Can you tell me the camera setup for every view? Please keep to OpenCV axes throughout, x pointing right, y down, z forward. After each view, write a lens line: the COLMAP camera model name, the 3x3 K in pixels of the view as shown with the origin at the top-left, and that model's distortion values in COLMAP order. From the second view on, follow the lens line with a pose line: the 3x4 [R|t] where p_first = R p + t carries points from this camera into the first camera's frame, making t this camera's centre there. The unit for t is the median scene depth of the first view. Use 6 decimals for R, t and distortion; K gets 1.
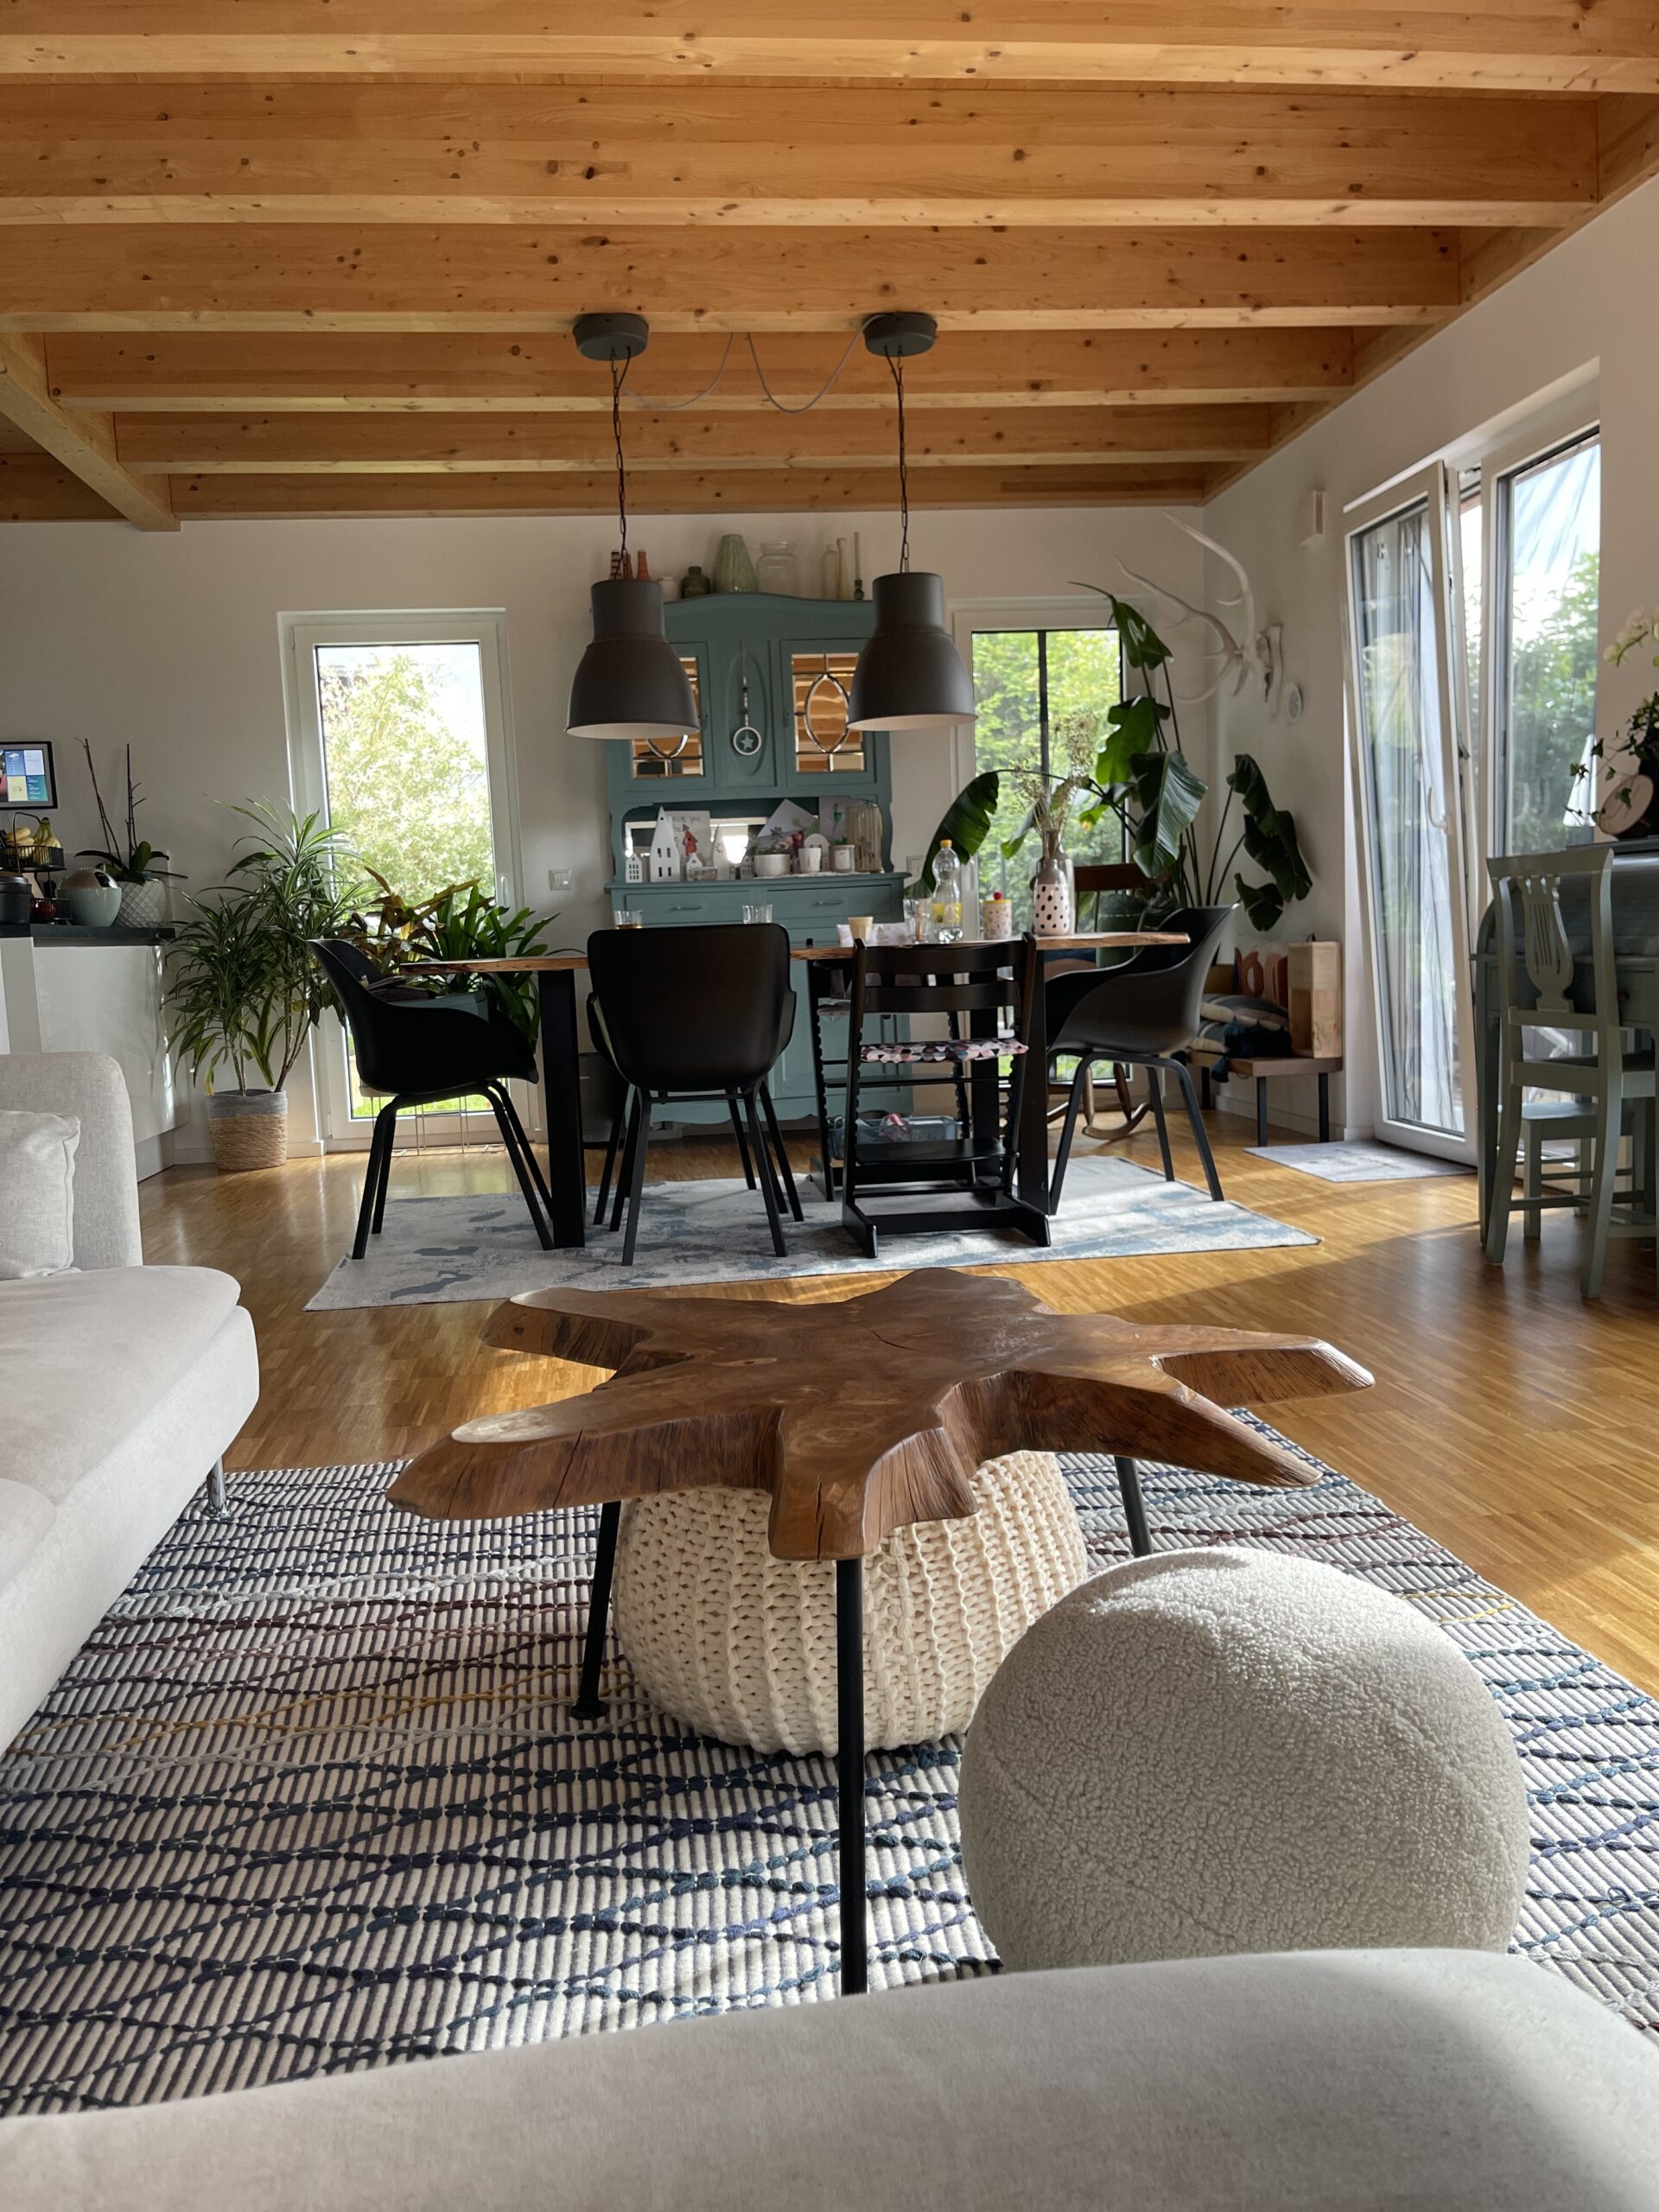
lens RADIAL K [[1654.5, 0, 810.9], [0, 1654.5, 1115.8], [0, 0, 1]] dist [0.027501, -0.062463]
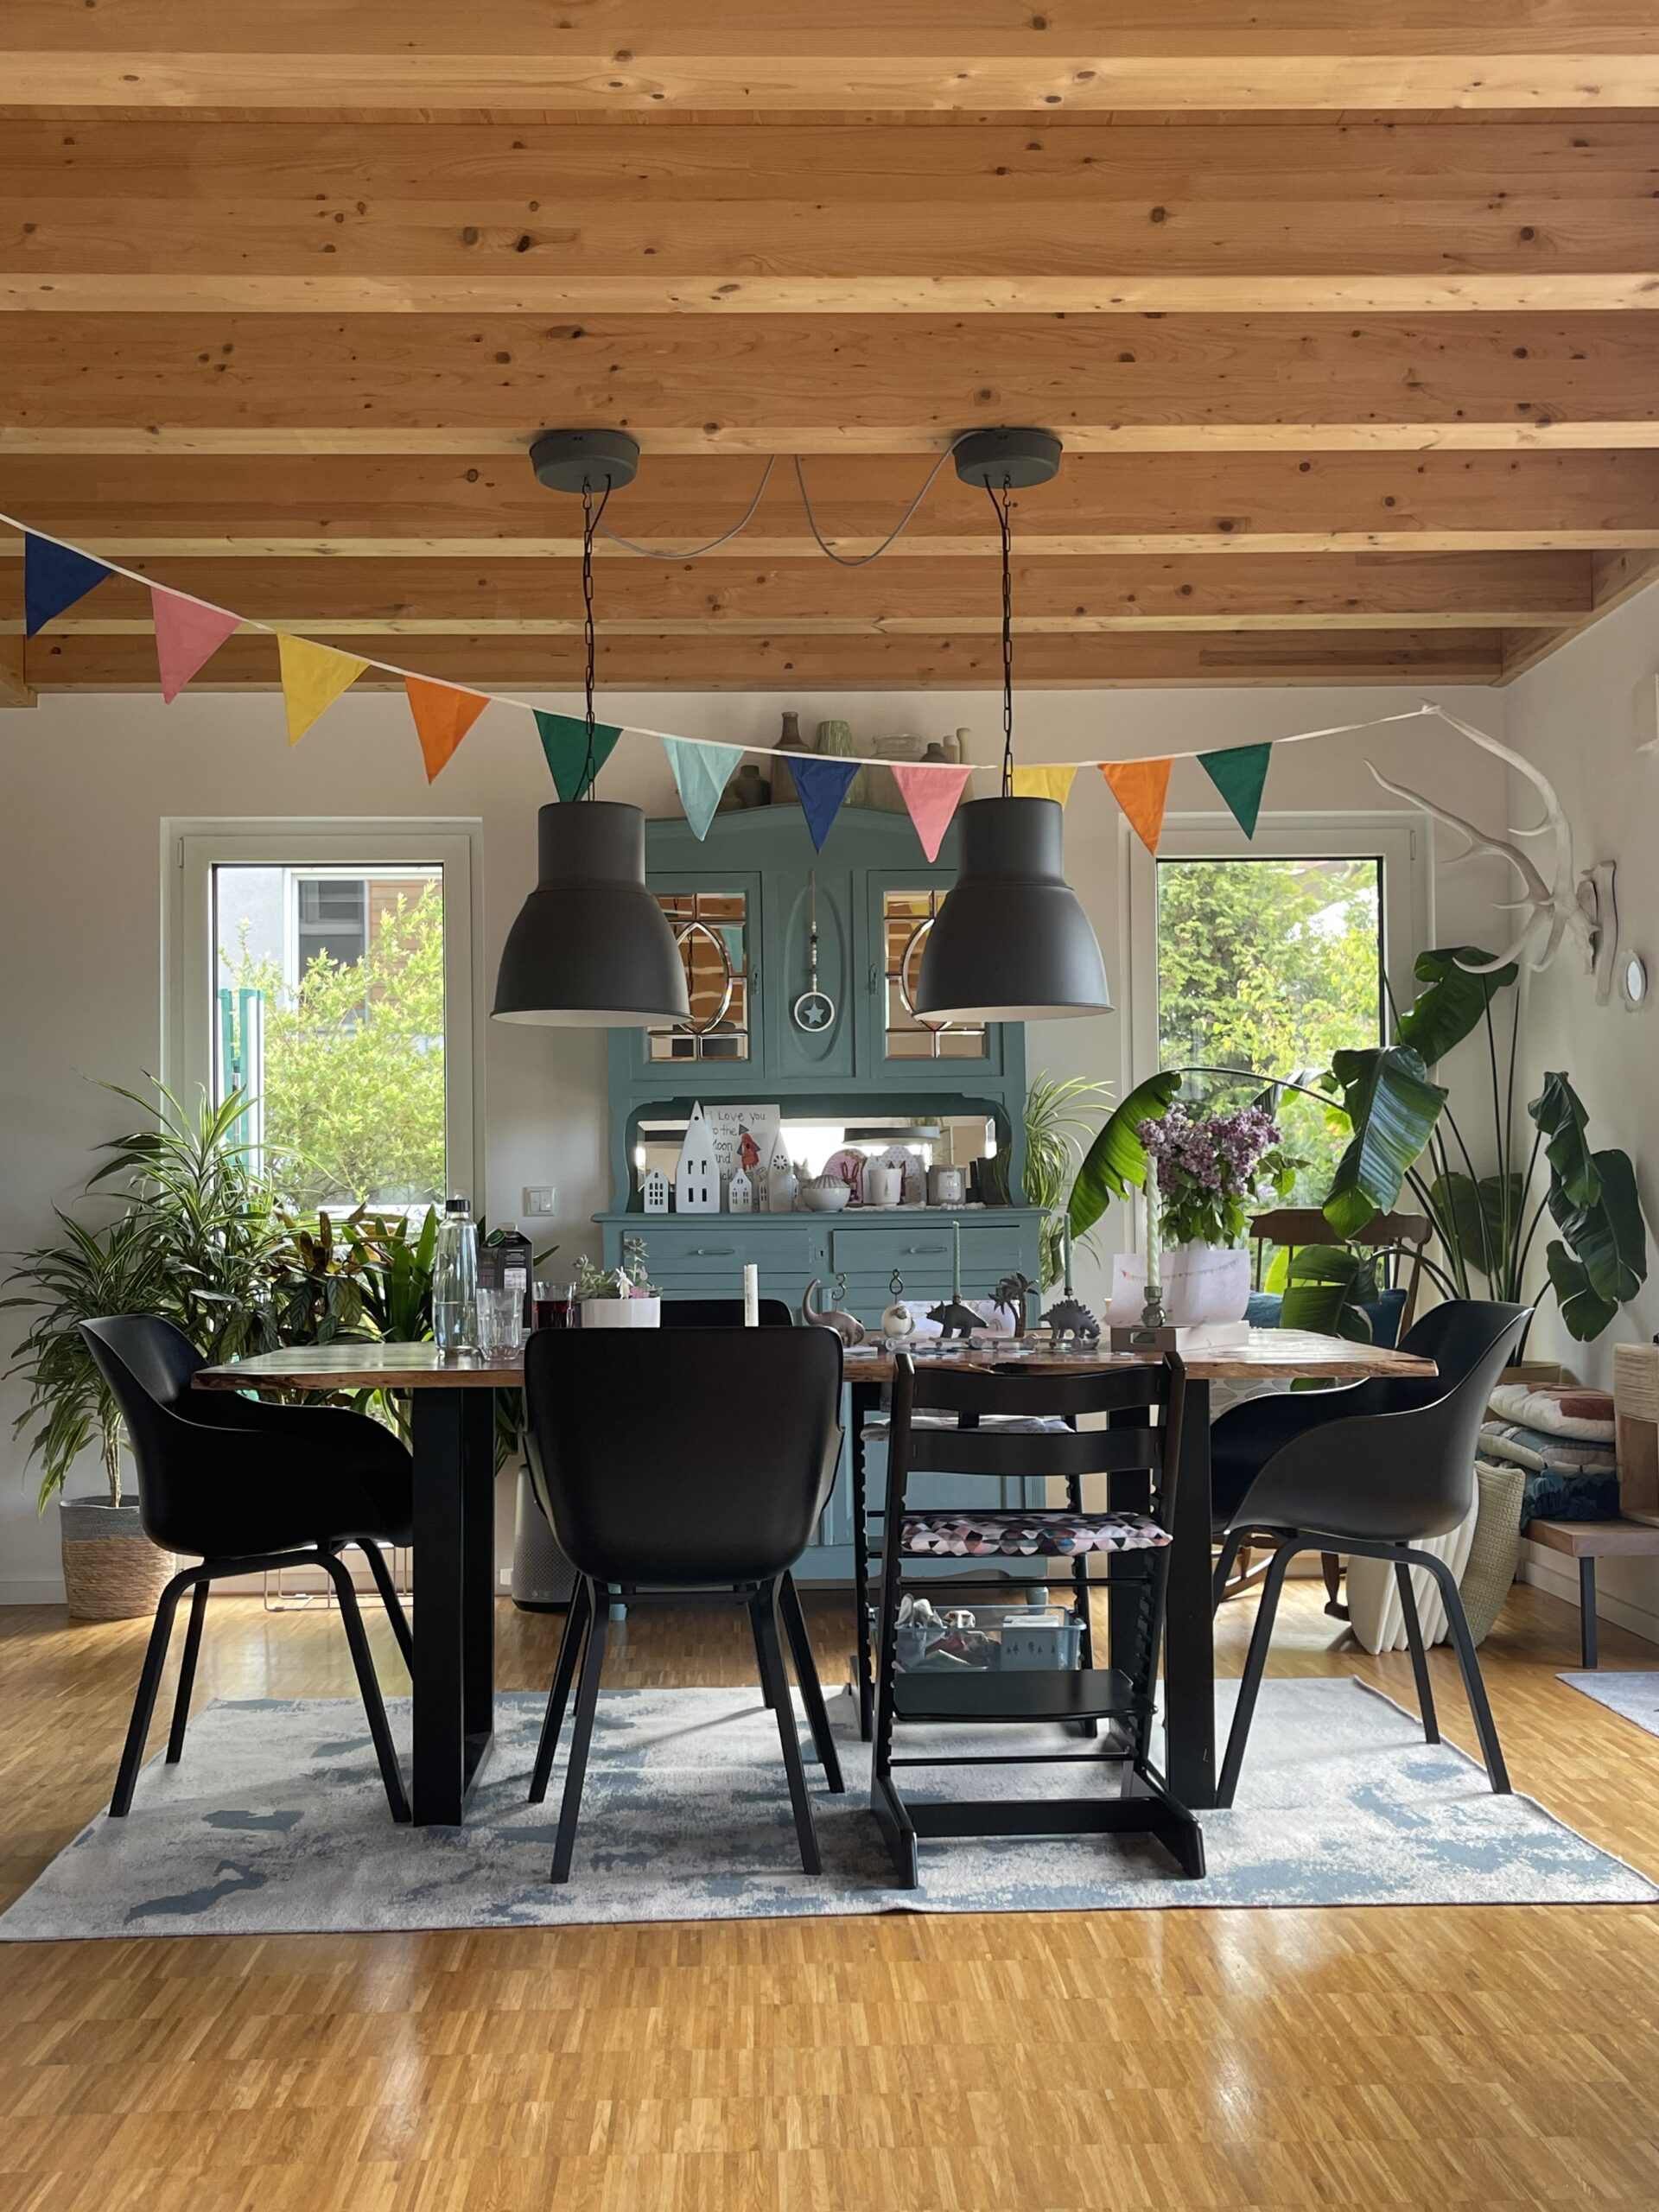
lens RADIAL K [[2335.5, 0, 822.6], [0, 2335.5, 1122.5], [0, 0, 1]] dist [-0.016038, 0.000000]
pose [[0.995939, 0.026962, -0.085893, 0.068656], [-0.039458, 0.988306, -0.147288, -0.058458], [0.080918, 0.150079, 0.985357, 0.092939]]
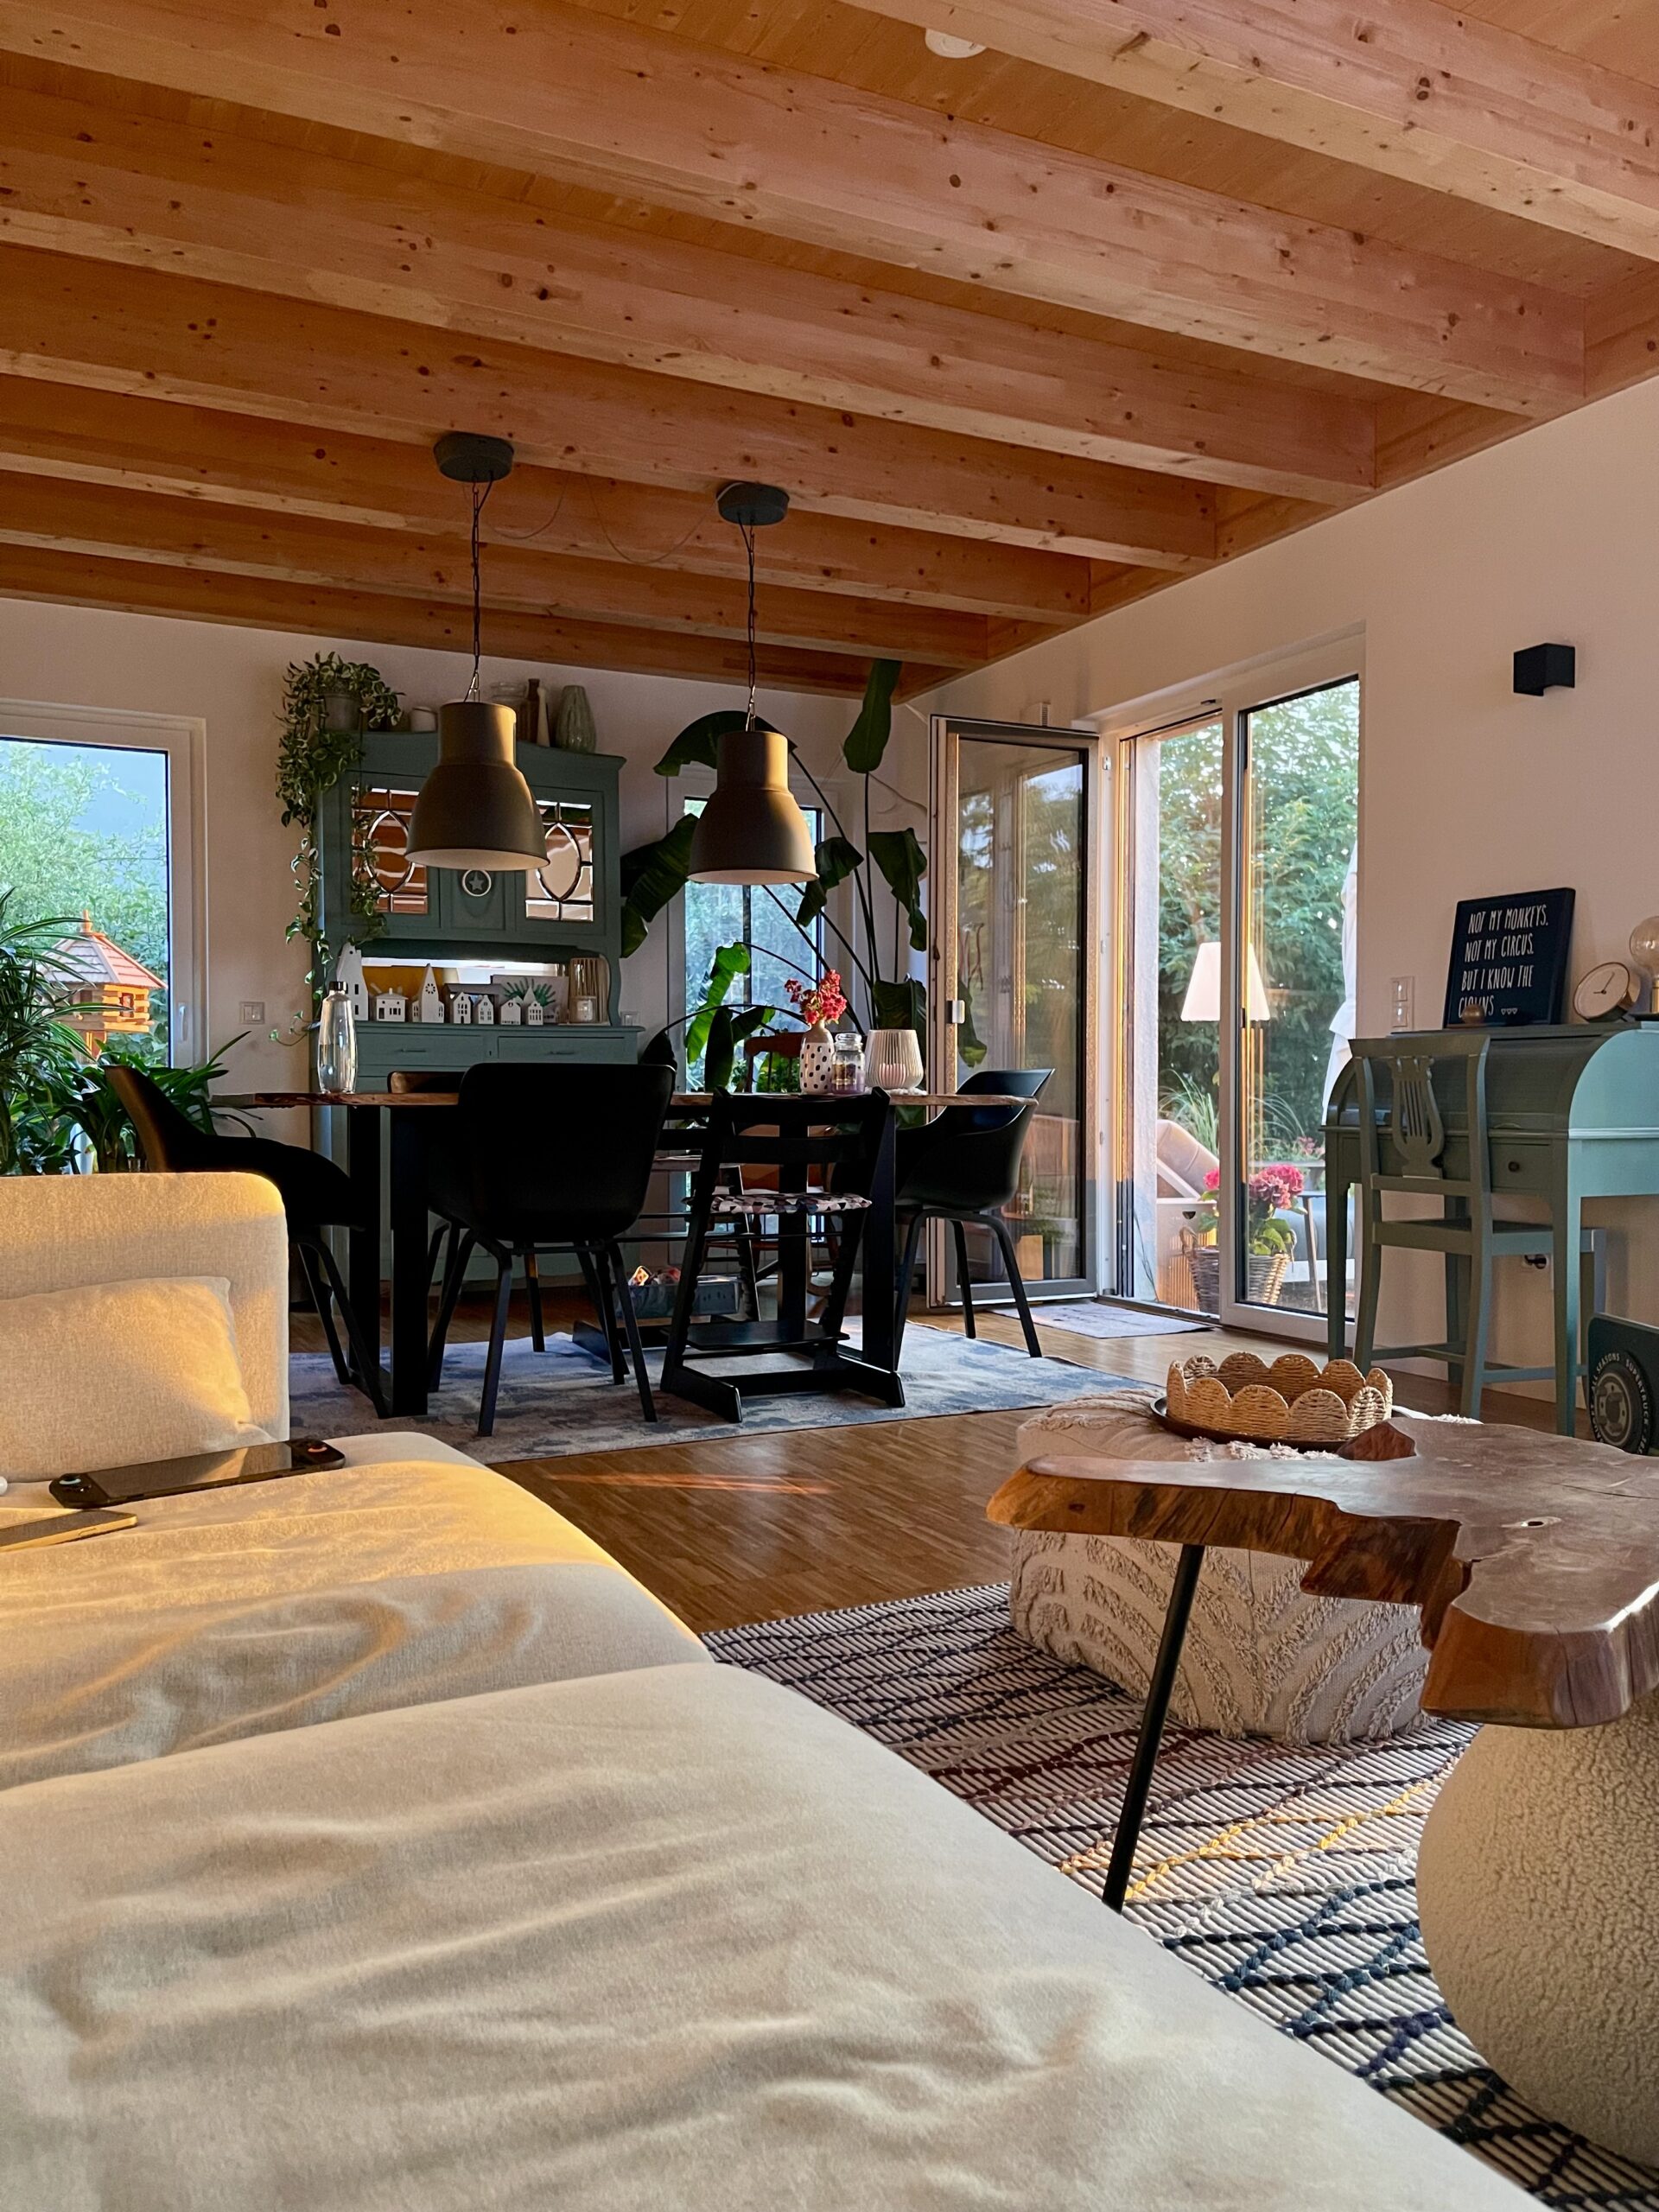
lens RADIAL K [[1654.5, 0, 834.0], [0, 1654.5, 1118.7], [0, 0, 1]] dist [0.027501, -0.062463]
pose [[0.939257, 0.037222, 0.341191, -0.237275], [-0.002765, 0.994890, -0.100925, 0.008895], [-0.343204, 0.093851, 0.934560, 0.063171]]
